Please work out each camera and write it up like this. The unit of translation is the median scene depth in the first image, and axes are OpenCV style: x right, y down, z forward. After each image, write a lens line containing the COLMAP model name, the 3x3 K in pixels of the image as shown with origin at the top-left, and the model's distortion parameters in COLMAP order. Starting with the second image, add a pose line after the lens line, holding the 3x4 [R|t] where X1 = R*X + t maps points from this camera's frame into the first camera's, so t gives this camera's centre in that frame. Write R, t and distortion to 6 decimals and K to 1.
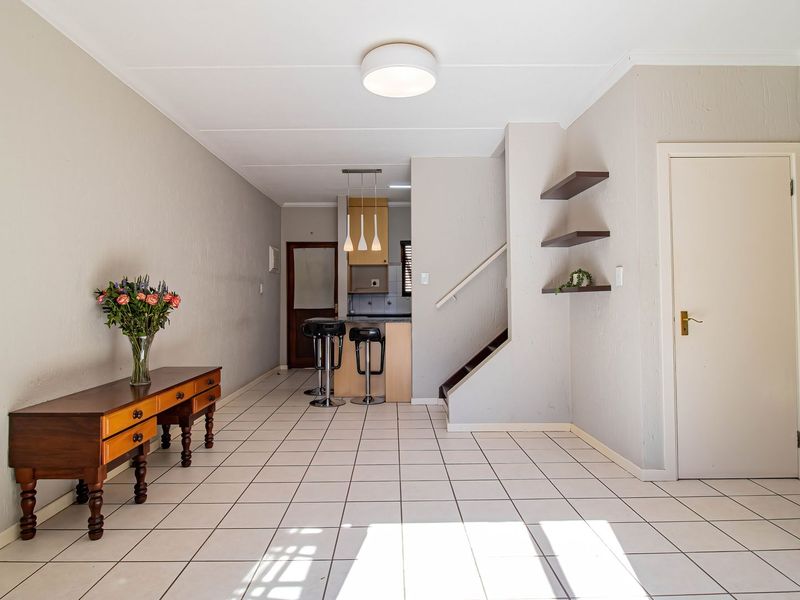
lens RADIAL K [[493.0, 0, 399.3], [0, 493.0, 294.3], [0, 0, 1]] dist [0.007513, -0.019196]
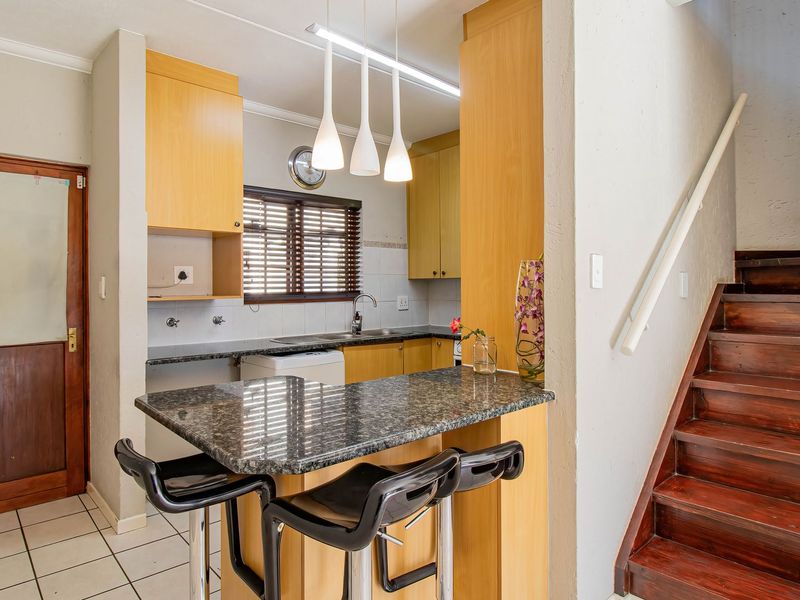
lens RADIAL K [[493.0, 0, 400.9], [0, 493.0, 297.5], [0, 0, 1]] dist [0.007513, -0.019196]
pose [[0.756609, -0.009995, 0.653792, -0.359591], [-0.005383, 0.999754, 0.021514, -0.026213], [-0.653846, -0.019797, 0.756369, 1.055419]]
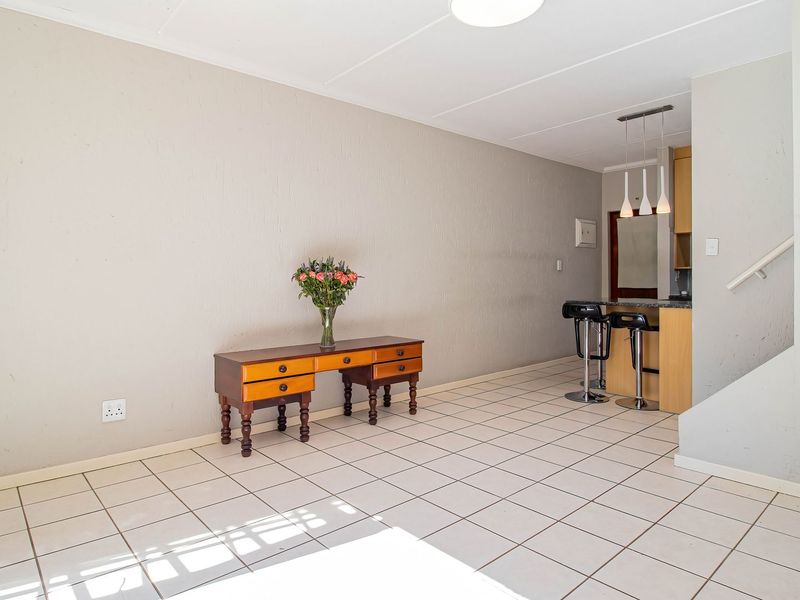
lens RADIAL K [[493.0, 0, 400.0], [0, 493.0, 288.6], [0, 0, 1]] dist [0.007513, -0.019196]
pose [[0.656725, 0.018352, -0.753907, 0.371906], [0.007512, 0.999495, 0.030874, 0.002628], [0.754093, -0.025938, 0.656255, 0.256098]]
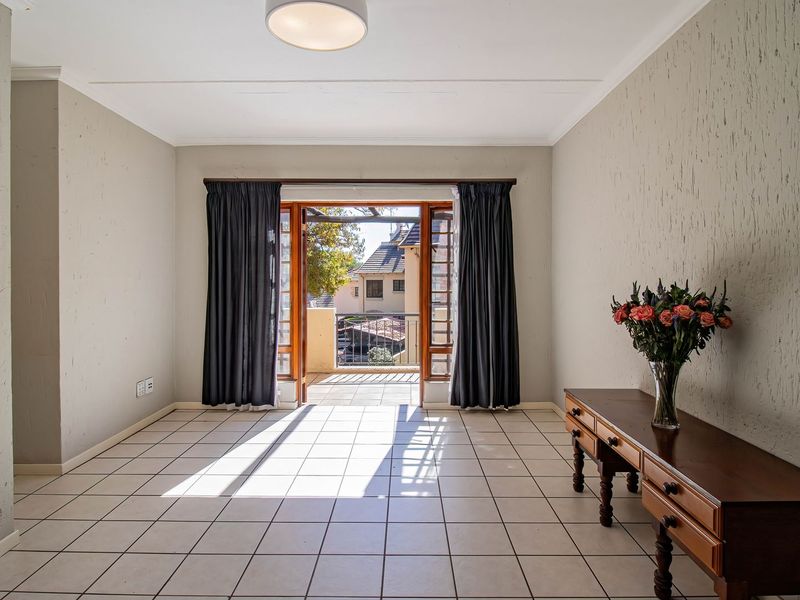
lens RADIAL K [[493.0, 0, 397.2], [0, 493.0, 280.9], [0, 0, 1]] dist [0.007513, -0.019196]
pose [[-0.999685, 0.006507, 0.024235, -0.105080], [0.006478, 0.999978, -0.001291, -0.030505], [-0.024243, -0.001133, -0.999705, 1.310570]]
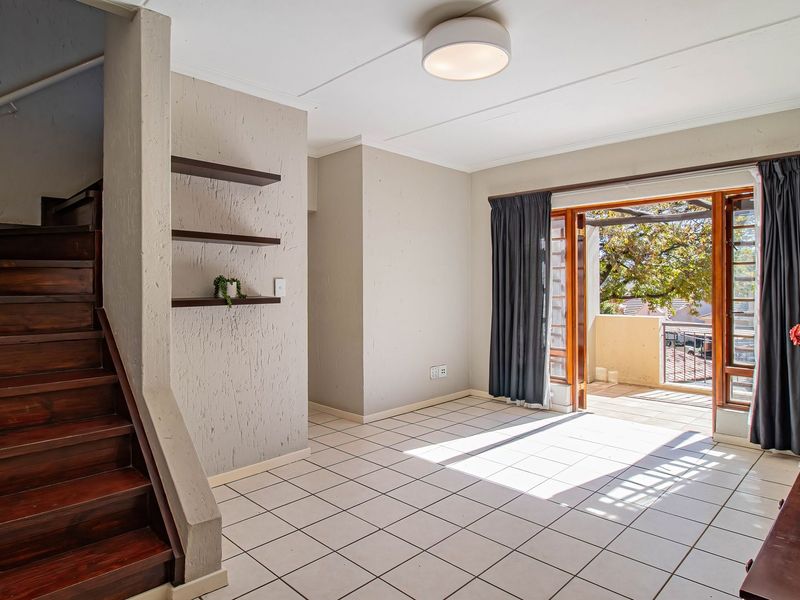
lens RADIAL K [[493.0, 0, 405.5], [0, 493.0, 282.2], [0, 0, 1]] dist [0.007513, -0.019196]
pose [[-0.706555, 0.012968, 0.707540, -0.403770], [0.003165, 0.999880, -0.015166, -0.026277], [-0.707652, -0.008476, -0.706511, 1.255745]]
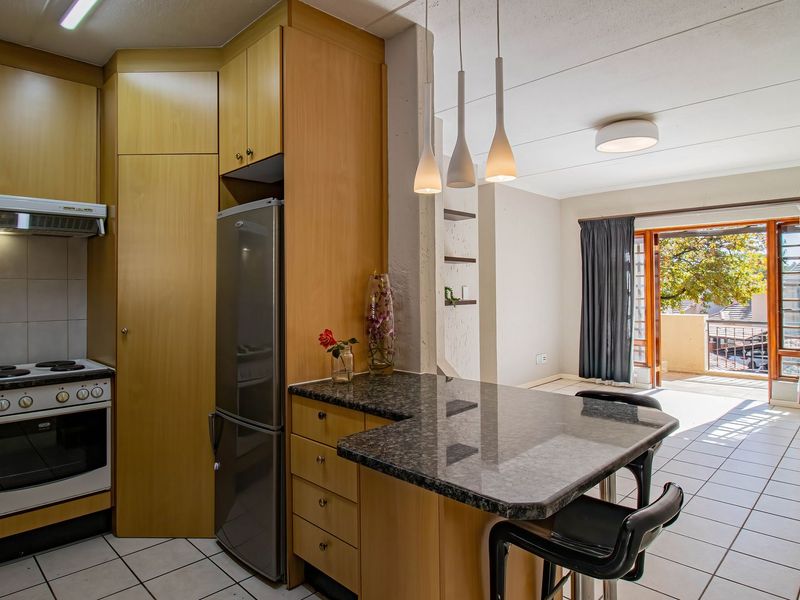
lens RADIAL K [[493.0, 0, 405.4], [0, 493.0, 282.0], [0, 0, 1]] dist [0.007513, -0.019196]
pose [[-0.708516, 0.021136, 0.705378, -0.383077], [0.008216, 0.999731, -0.021703, -0.032445], [-0.705647, -0.009582, -0.708499, 1.757102]]
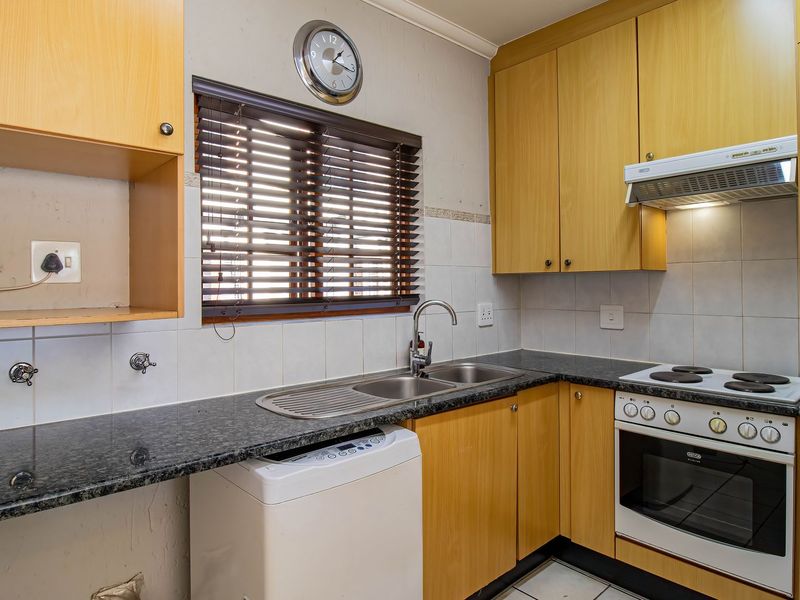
lens RADIAL K [[493.0, 0, 403.1], [0, 493.0, 286.9], [0, 0, 1]] dist [0.007513, -0.019196]
pose [[0.751486, 0.001283, 0.659748, -0.140298], [-0.003255, 0.999993, 0.001763, -0.027666], [-0.659741, -0.003472, 0.751485, 1.482805]]
